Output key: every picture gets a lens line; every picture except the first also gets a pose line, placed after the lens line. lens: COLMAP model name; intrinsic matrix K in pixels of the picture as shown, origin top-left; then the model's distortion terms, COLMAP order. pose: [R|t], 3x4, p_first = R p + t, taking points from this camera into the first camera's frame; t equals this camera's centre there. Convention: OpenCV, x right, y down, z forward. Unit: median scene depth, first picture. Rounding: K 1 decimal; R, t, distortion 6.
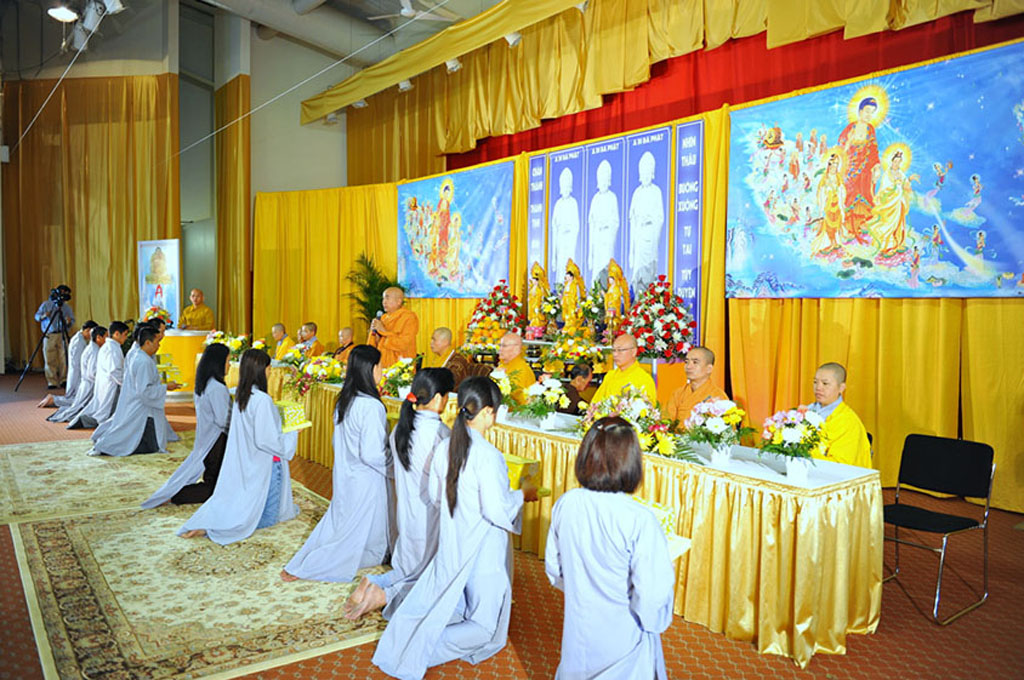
lens RADIAL K [[760.1, 0, 512.4], [0, 760.1, 337.9], [0, 0, 1]] dist [-0.036418, 0.006084]
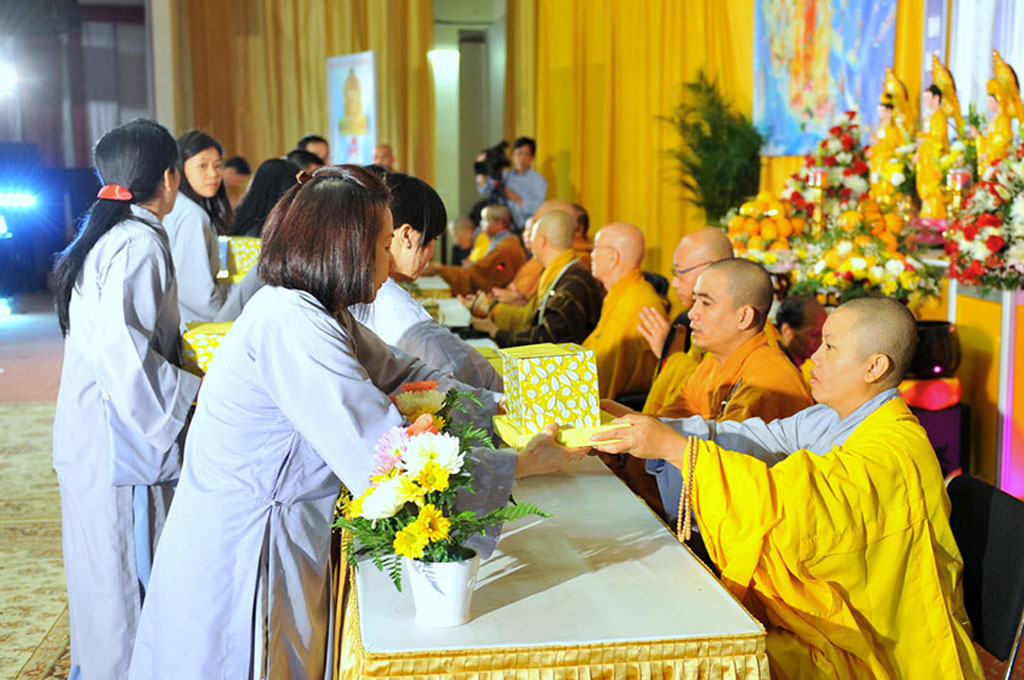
lens RADIAL K [[1458.4, 0, 638.2], [0, 1458.4, 358.3], [0, 0, 1]] dist [0.046761, 0.000000]
pose [[0.896766, 0.050028, -0.439669, 0.250695], [-0.015717, 0.996563, 0.081338, 0.001902], [0.442227, -0.066031, 0.894469, 0.143443]]
